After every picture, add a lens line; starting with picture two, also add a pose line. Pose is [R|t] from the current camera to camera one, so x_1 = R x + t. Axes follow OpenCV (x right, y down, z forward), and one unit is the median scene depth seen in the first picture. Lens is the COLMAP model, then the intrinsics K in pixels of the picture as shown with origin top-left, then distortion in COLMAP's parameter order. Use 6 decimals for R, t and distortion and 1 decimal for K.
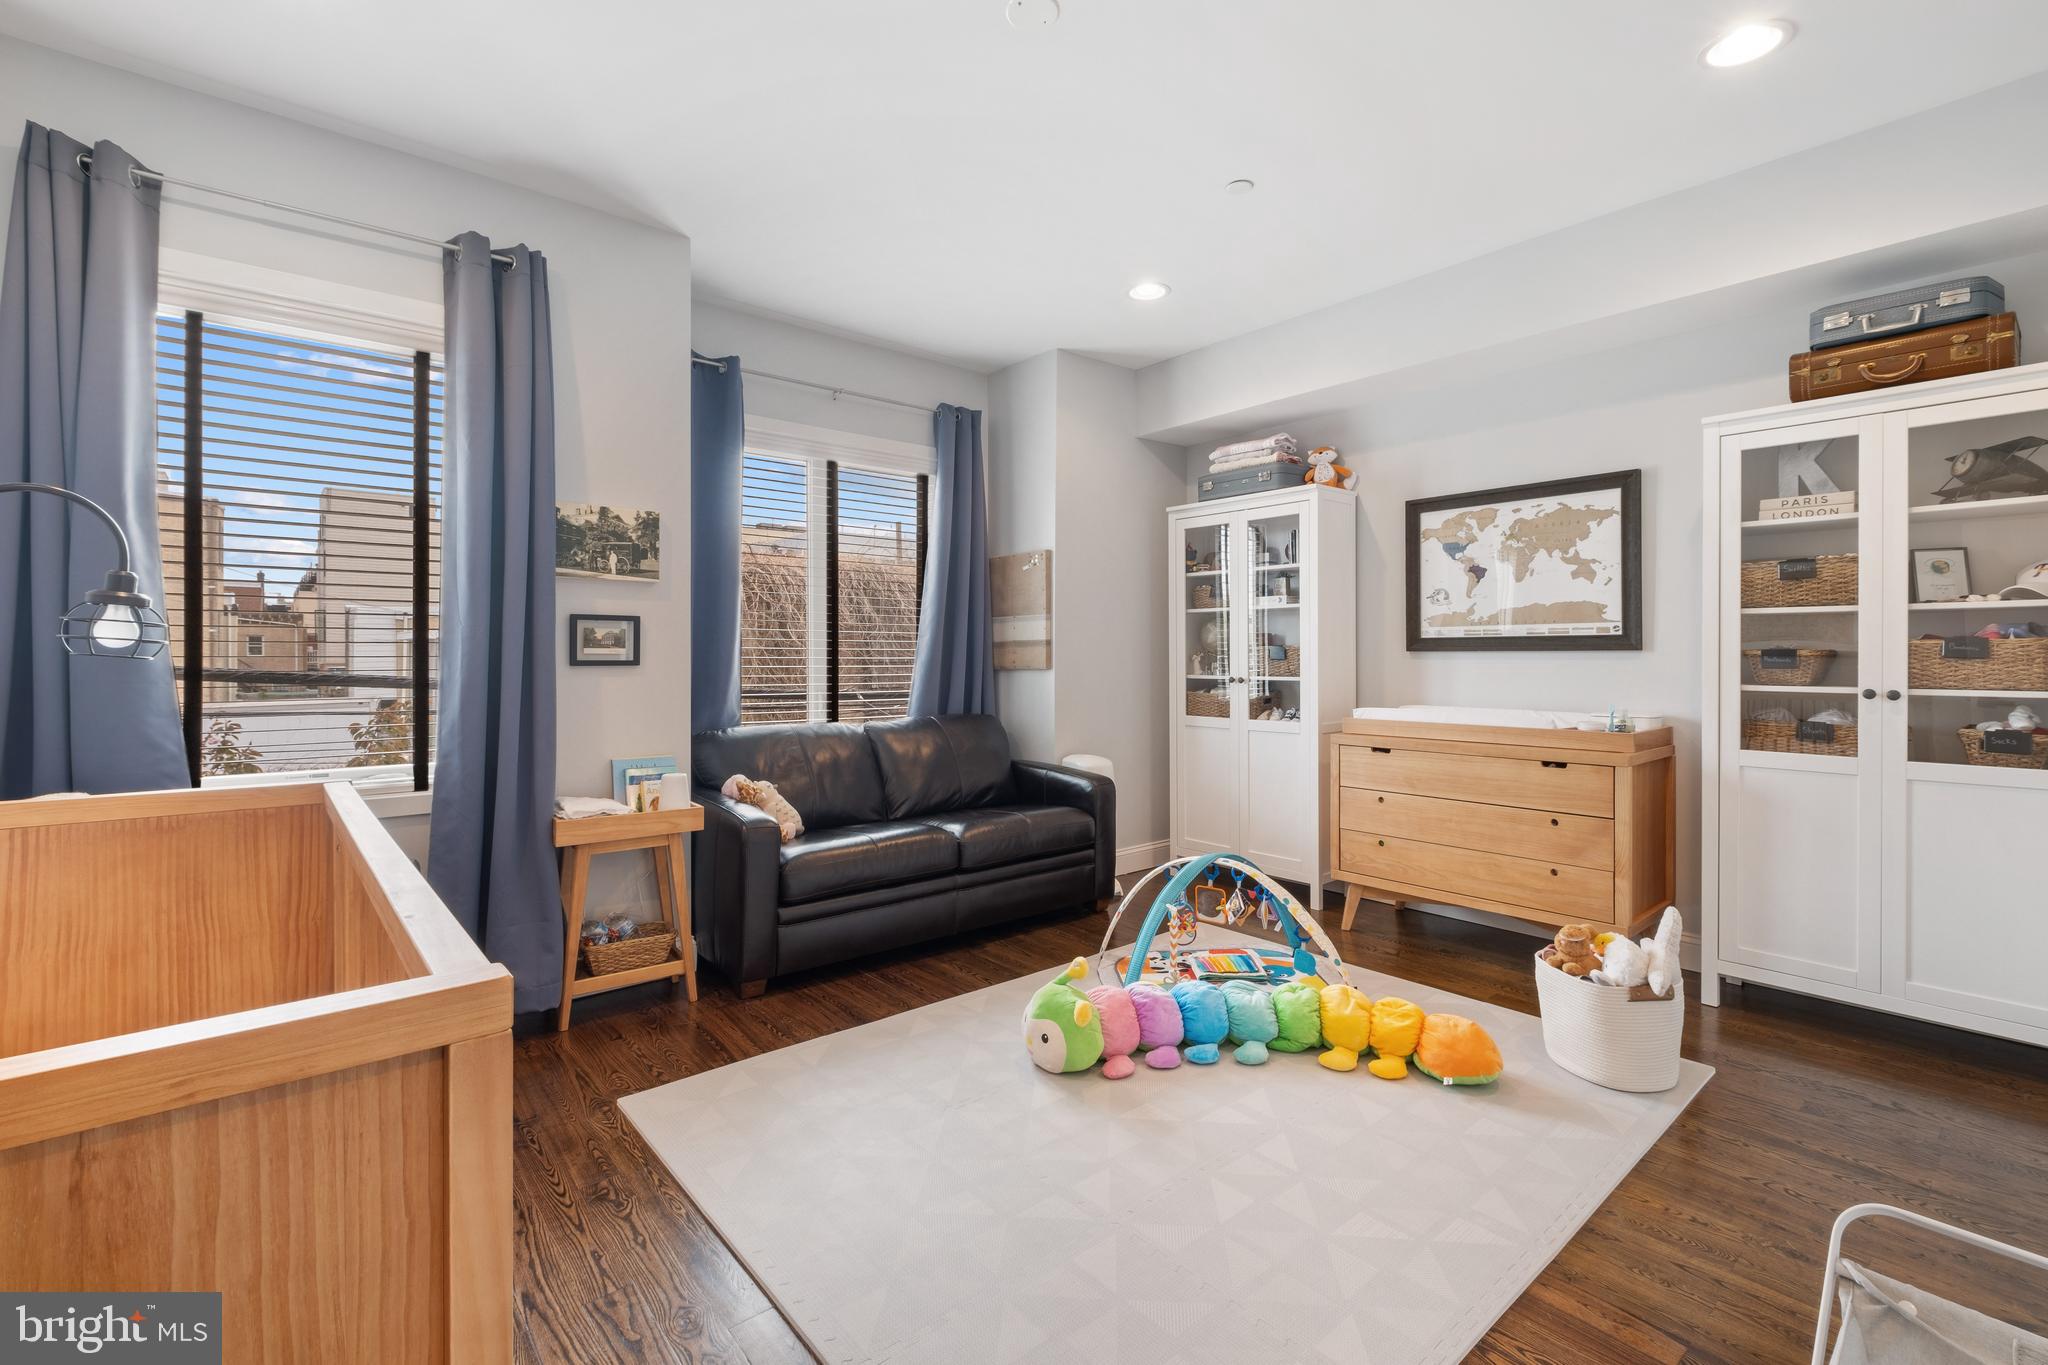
lens RADIAL K [[897.1, 0, 1017.8], [0, 897.1, 664.6], [0, 0, 1]] dist [0.005569, -0.005428]
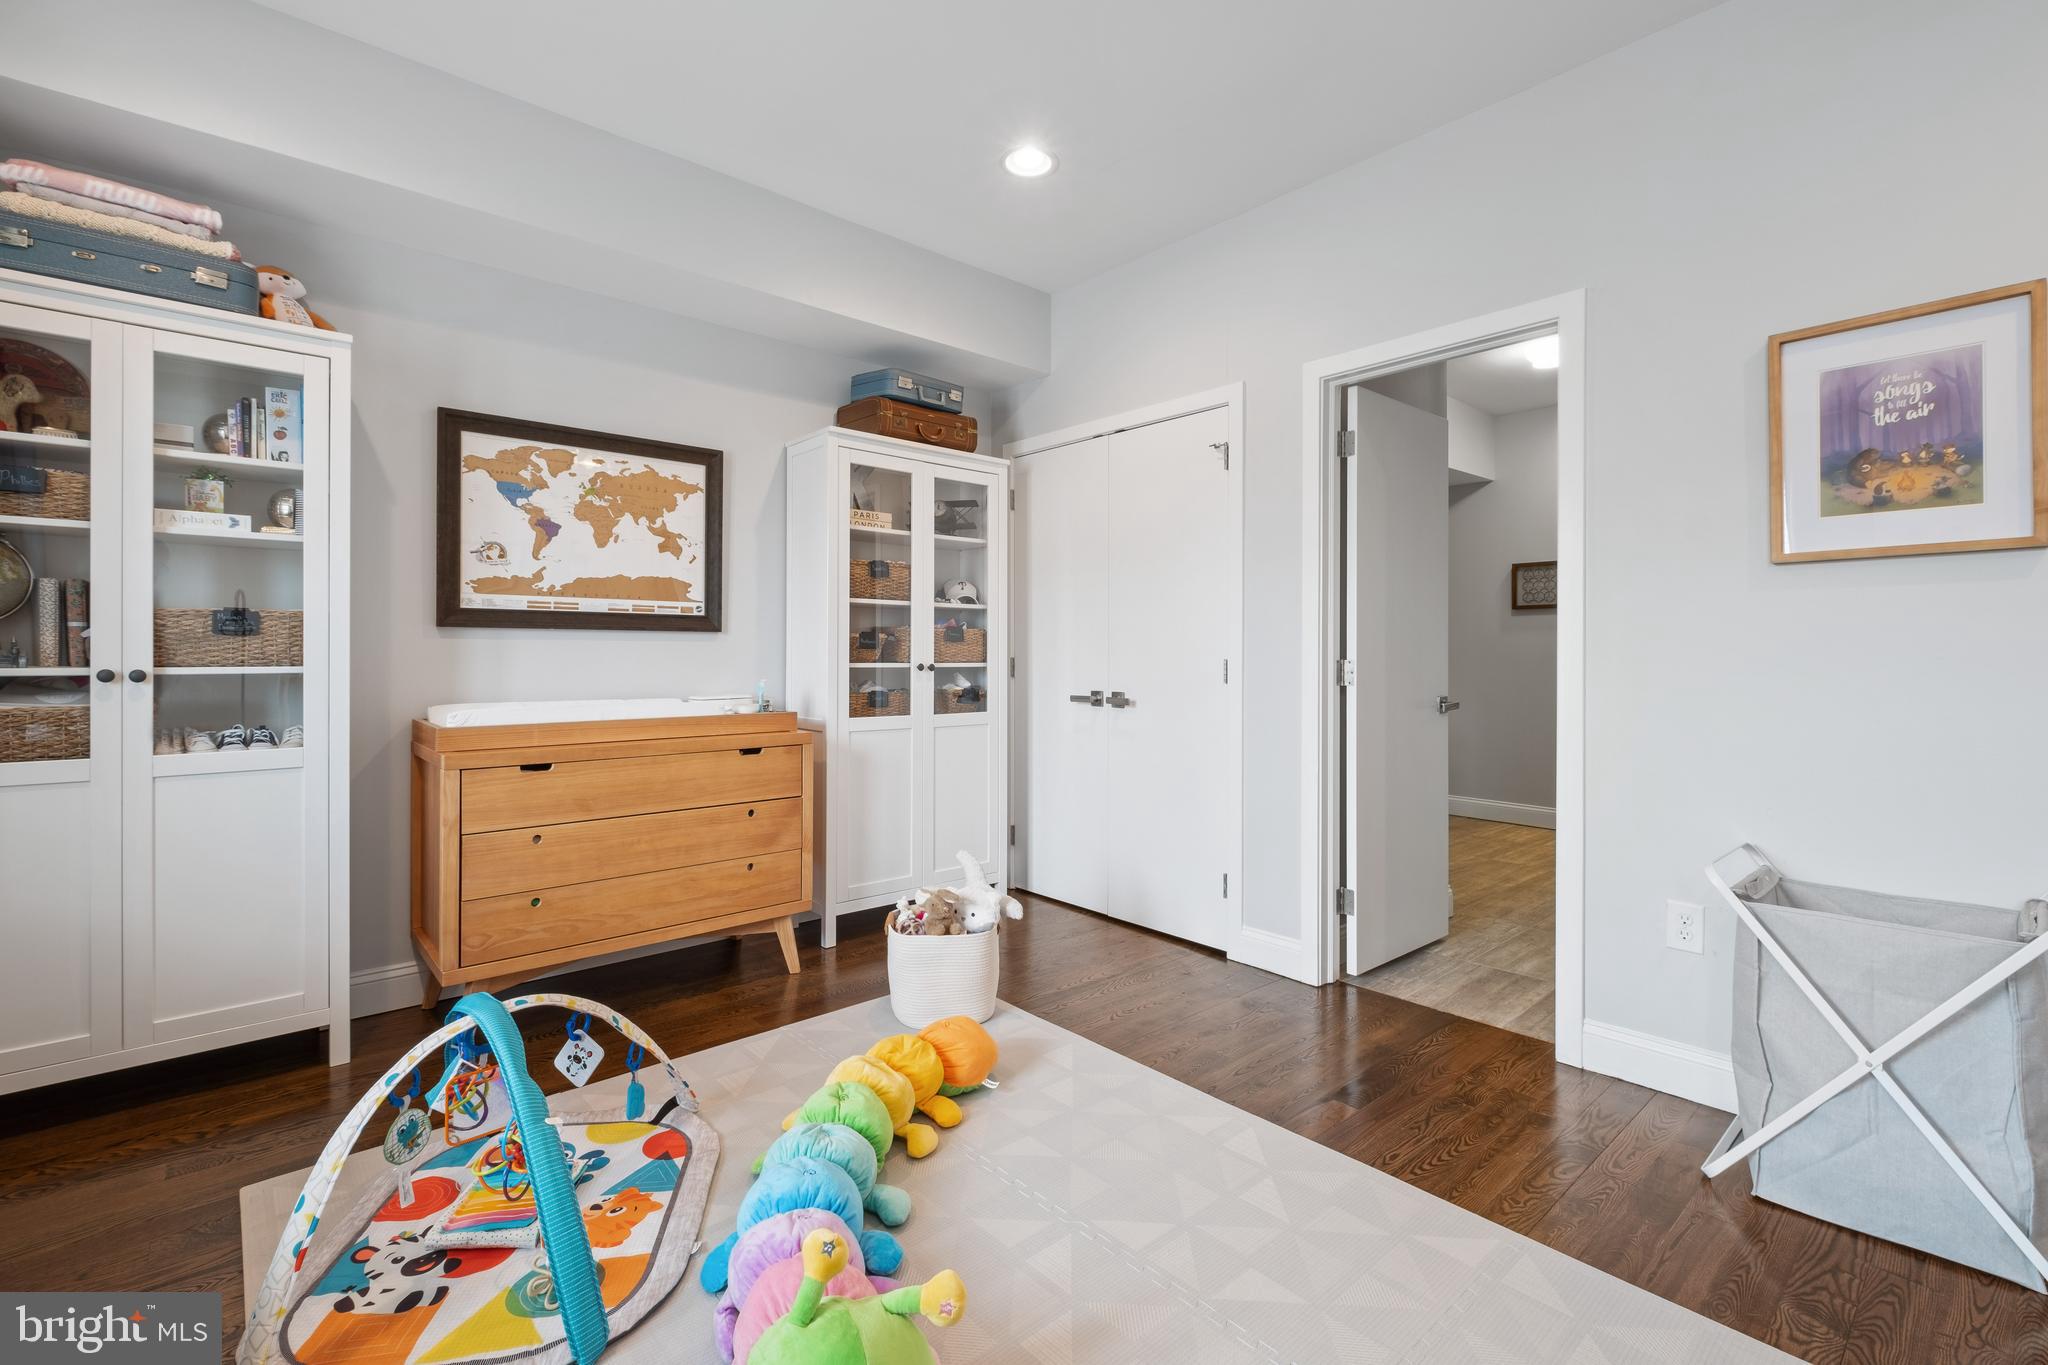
lens RADIAL K [[897.1, 0, 1020.6], [0, 897.1, 658.9], [0, 0, 1]] dist [0.005569, -0.005428]
pose [[-0.032576, -0.013733, 0.999375, -0.309904], [-0.001254, 0.999905, 0.013700, 0.000428], [-0.999468, -0.000807, -0.032590, 0.663731]]
